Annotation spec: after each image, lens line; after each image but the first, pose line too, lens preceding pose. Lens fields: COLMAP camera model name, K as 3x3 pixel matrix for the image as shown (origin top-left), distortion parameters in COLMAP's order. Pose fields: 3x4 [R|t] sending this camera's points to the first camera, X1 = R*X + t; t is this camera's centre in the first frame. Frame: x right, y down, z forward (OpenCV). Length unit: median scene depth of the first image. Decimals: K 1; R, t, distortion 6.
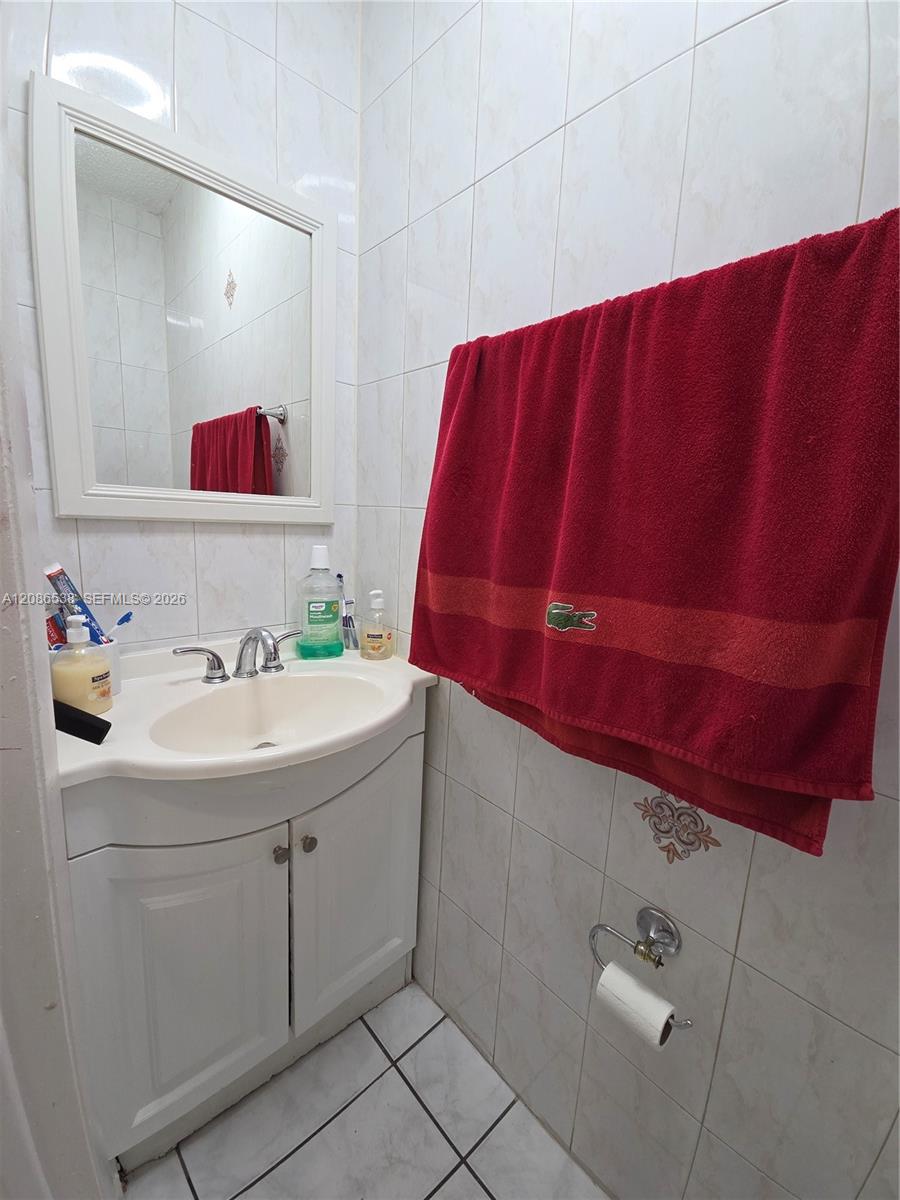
lens RADIAL K [[485.9, 0, 446.8], [0, 485.9, 598.3], [0, 0, 1]] dist [0.014101, -0.009380]
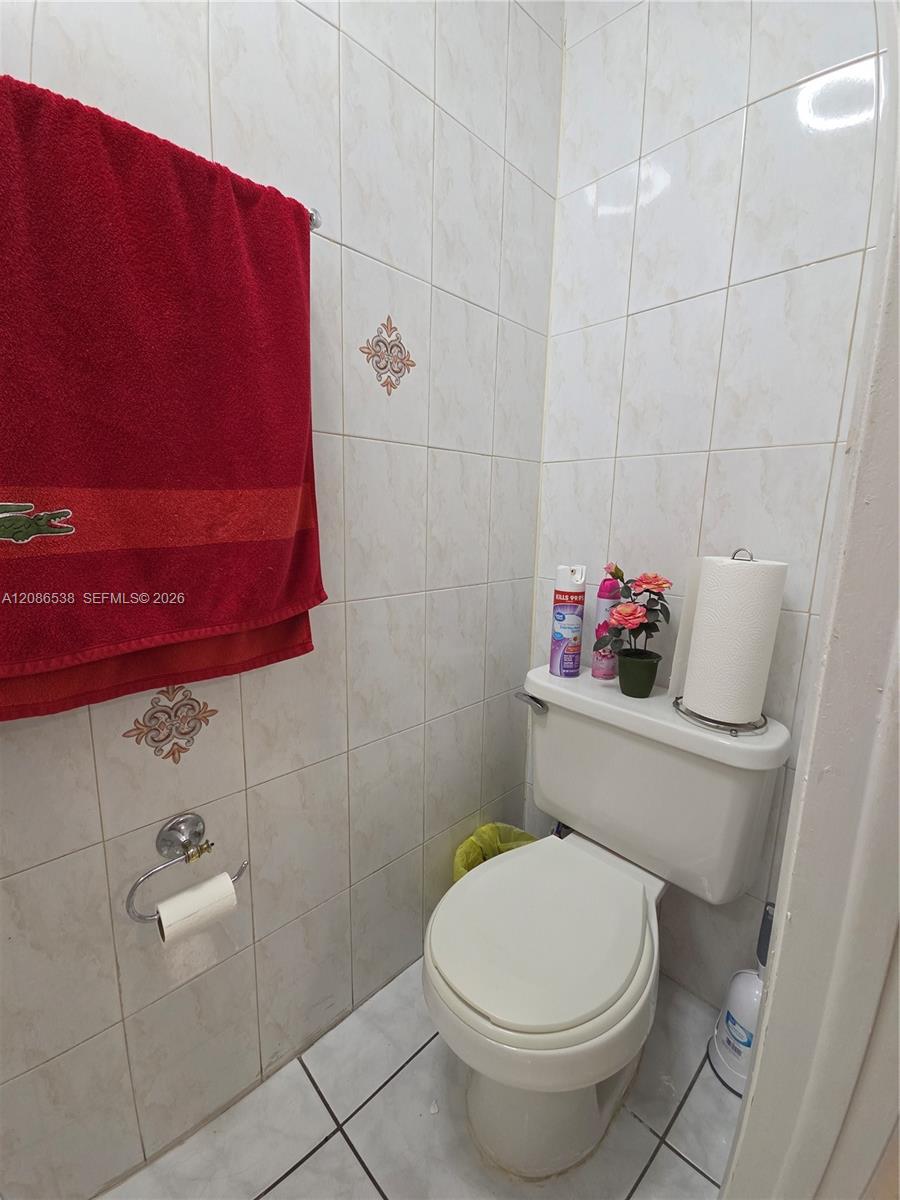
lens RADIAL K [[485.9, 0, 446.8], [0, 485.9, 598.3], [0, 0, 1]] dist [0.014101, -0.009380]
pose [[-0.027284, -0.220528, 0.974999, -0.487636], [0.149538, 0.963487, 0.222109, 0.080164], [-0.988380, 0.151859, 0.006689, 0.417985]]
